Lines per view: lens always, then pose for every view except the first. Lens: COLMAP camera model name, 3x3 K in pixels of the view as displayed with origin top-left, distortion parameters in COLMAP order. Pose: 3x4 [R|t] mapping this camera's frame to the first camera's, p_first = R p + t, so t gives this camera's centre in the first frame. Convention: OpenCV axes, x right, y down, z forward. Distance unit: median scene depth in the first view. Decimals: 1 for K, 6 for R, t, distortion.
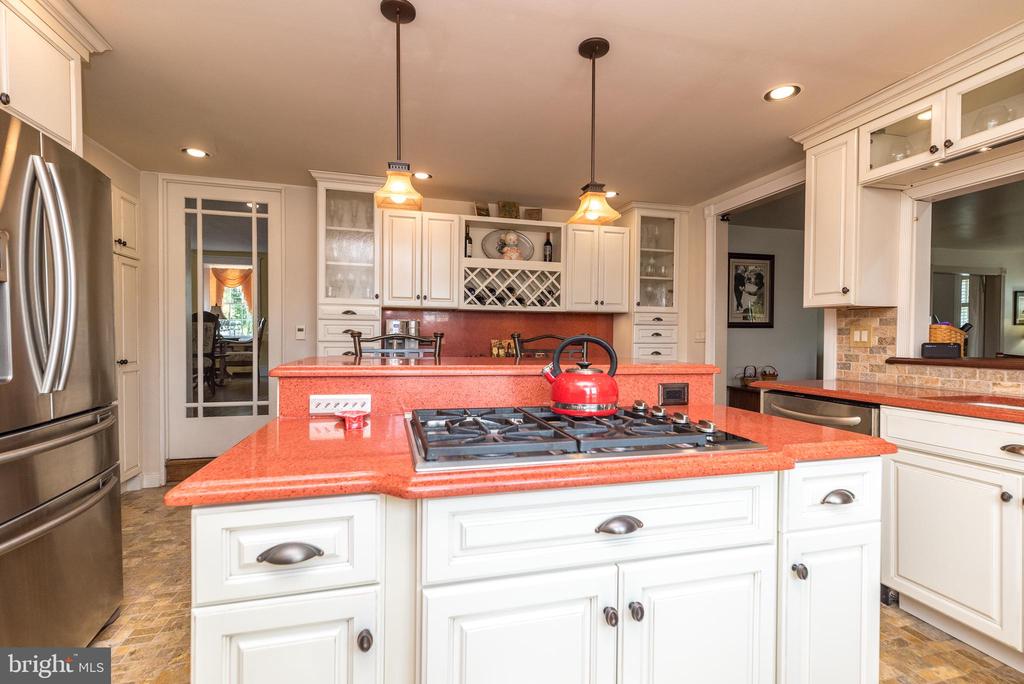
lens RADIAL K [[450.1, 0, 514.0], [0, 450.1, 344.6], [0, 0, 1]] dist [0.009006, -0.000846]
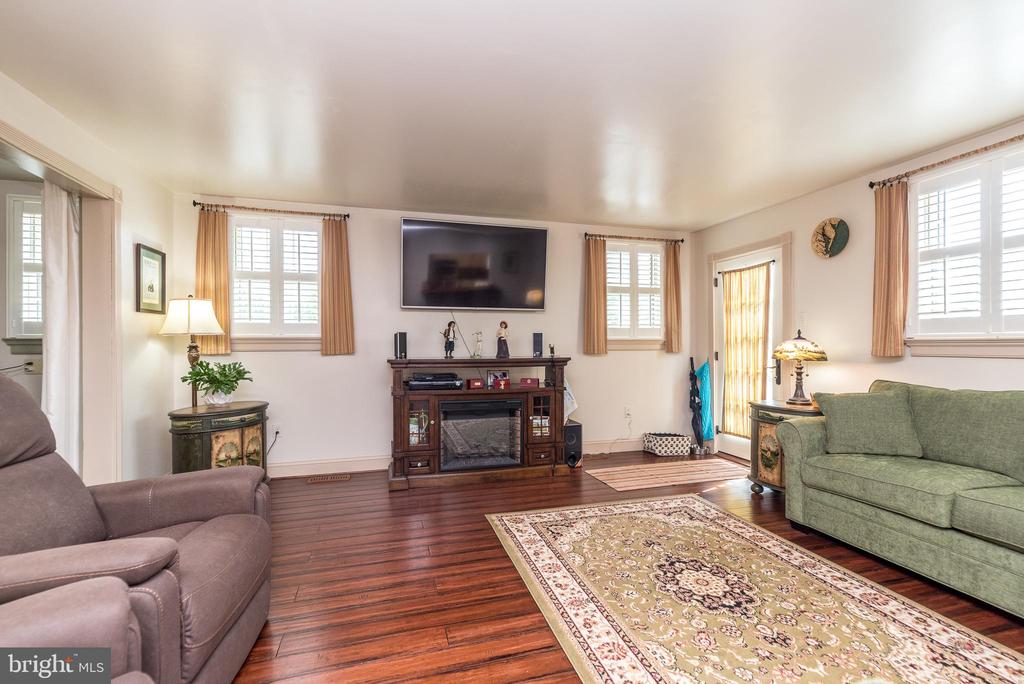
lens RADIAL K [[450.1, 0, 515.0], [0, 450.1, 343.1], [0, 0, 1]] dist [0.009006, -0.000846]
pose [[-0.036164, -0.008994, 0.999305, 0.586341], [0.015286, 0.999838, 0.009552, -0.006977], [-0.999229, 0.015621, -0.036020, 0.602315]]
